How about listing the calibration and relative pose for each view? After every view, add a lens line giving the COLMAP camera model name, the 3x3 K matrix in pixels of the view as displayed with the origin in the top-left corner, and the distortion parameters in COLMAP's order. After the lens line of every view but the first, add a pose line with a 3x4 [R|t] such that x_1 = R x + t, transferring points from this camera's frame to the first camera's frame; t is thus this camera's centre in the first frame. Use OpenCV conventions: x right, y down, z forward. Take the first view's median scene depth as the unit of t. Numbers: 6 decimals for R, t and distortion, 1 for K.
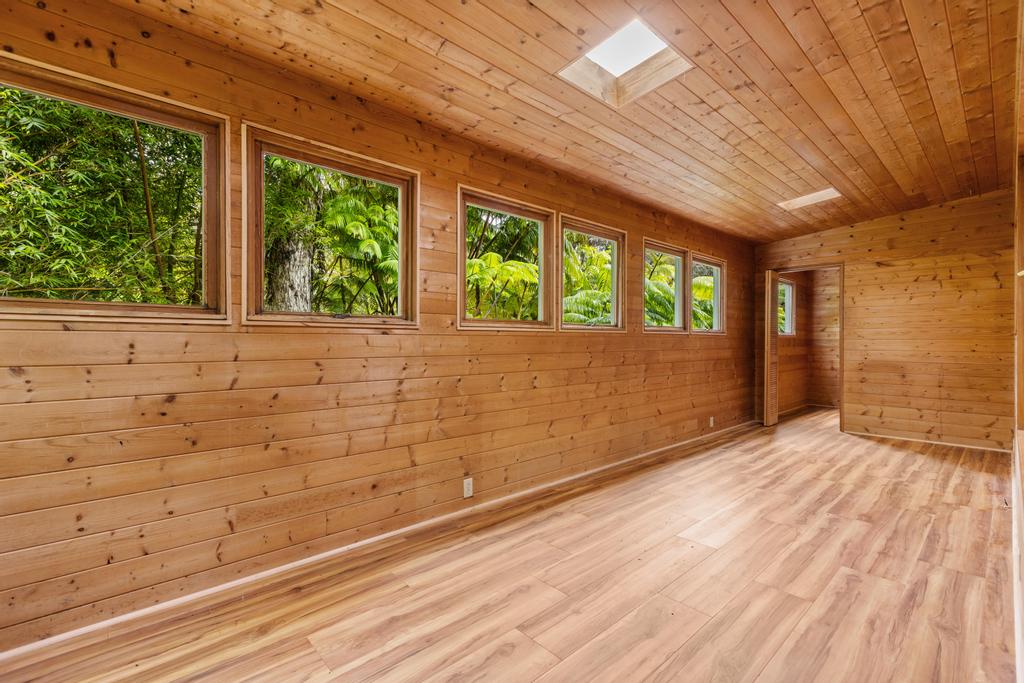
lens RADIAL K [[459.9, 0, 524.3], [0, 459.9, 341.9], [0, 0, 1]] dist [0.003841, 0.000032]
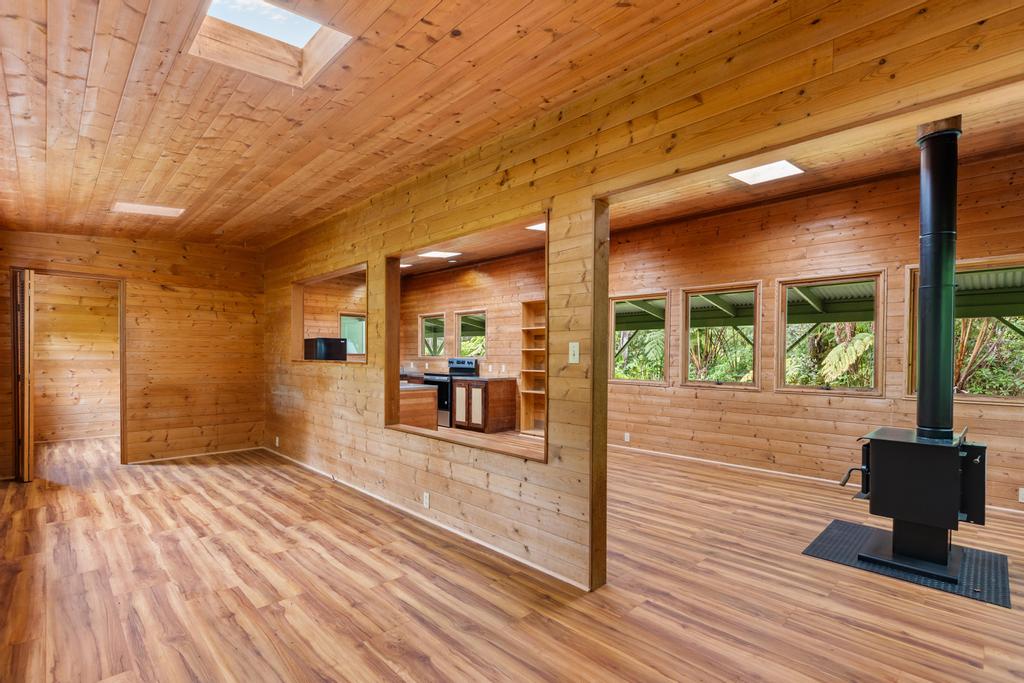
lens RADIAL K [[469.4, 0, 518.4], [0, 469.4, 364.0], [0, 0, 1]] dist [0.001851, -0.000445]
pose [[-0.028299, -0.017621, 0.999444, -0.399650], [-0.008337, 0.999814, 0.017391, -0.040342], [-0.999565, -0.007840, -0.028440, 0.388646]]
